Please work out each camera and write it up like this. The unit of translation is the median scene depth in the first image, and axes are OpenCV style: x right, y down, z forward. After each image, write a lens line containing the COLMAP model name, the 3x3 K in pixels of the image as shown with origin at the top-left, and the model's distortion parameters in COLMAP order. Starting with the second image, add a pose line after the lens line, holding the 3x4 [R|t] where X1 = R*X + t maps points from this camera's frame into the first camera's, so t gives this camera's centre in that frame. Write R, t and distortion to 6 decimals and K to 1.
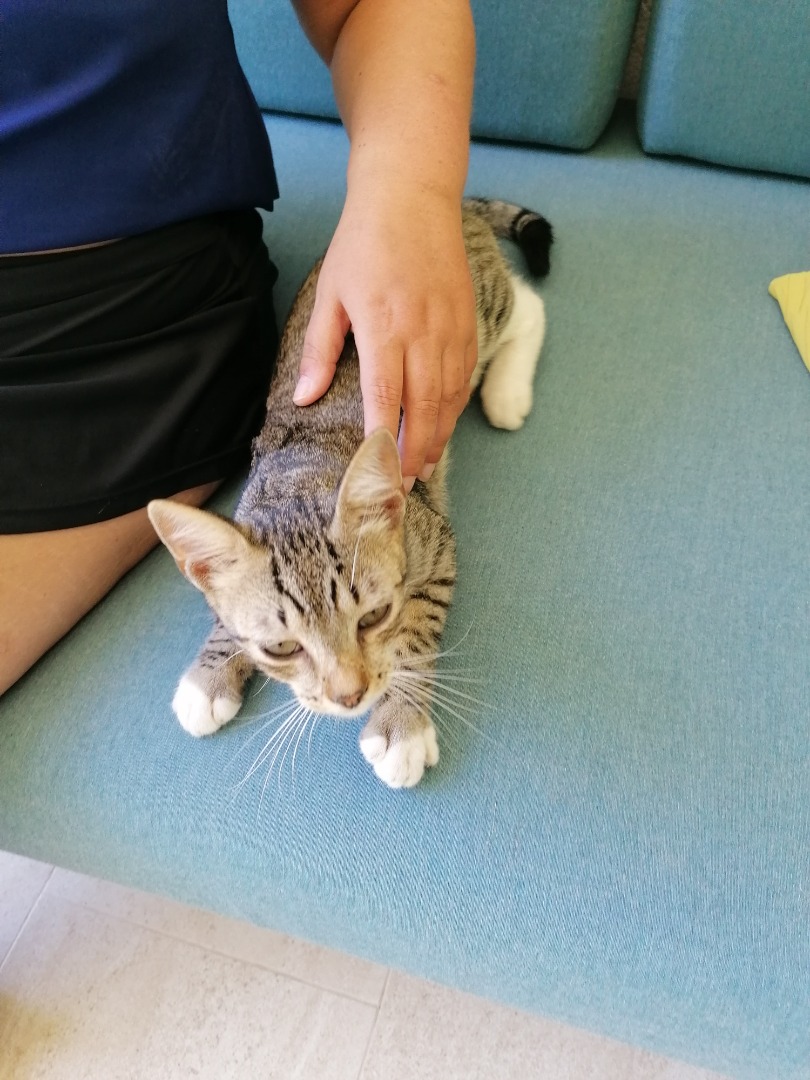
lens RADIAL K [[824.9, 0, 405.0], [0, 824.9, 540.0], [0, 0, 1]] dist [0.003914, -0.002377]
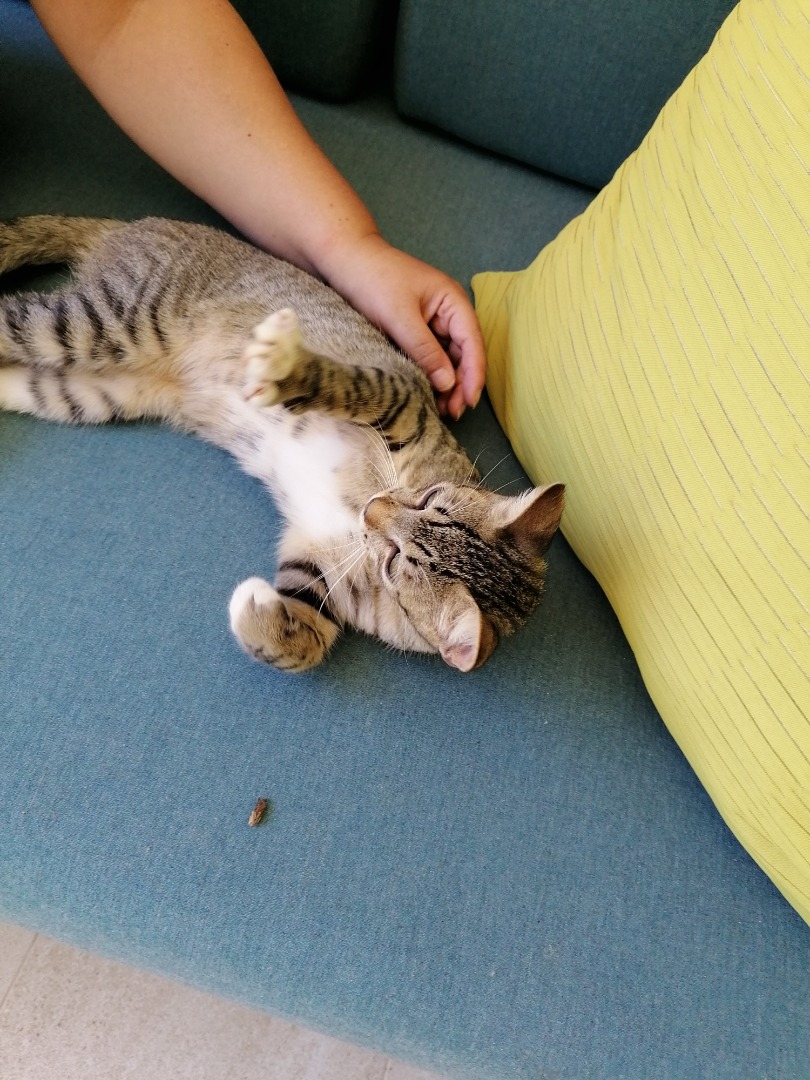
lens RADIAL K [[824.9, 0, 405.0], [0, 824.9, 540.0], [0, 0, 1]] dist [0.003914, -0.002377]
pose [[0.983941, 0.096726, 0.150016, 0.327534], [-0.112523, 0.988539, 0.100645, -0.112004], [-0.138562, -0.115909, 0.983547, -0.045449]]
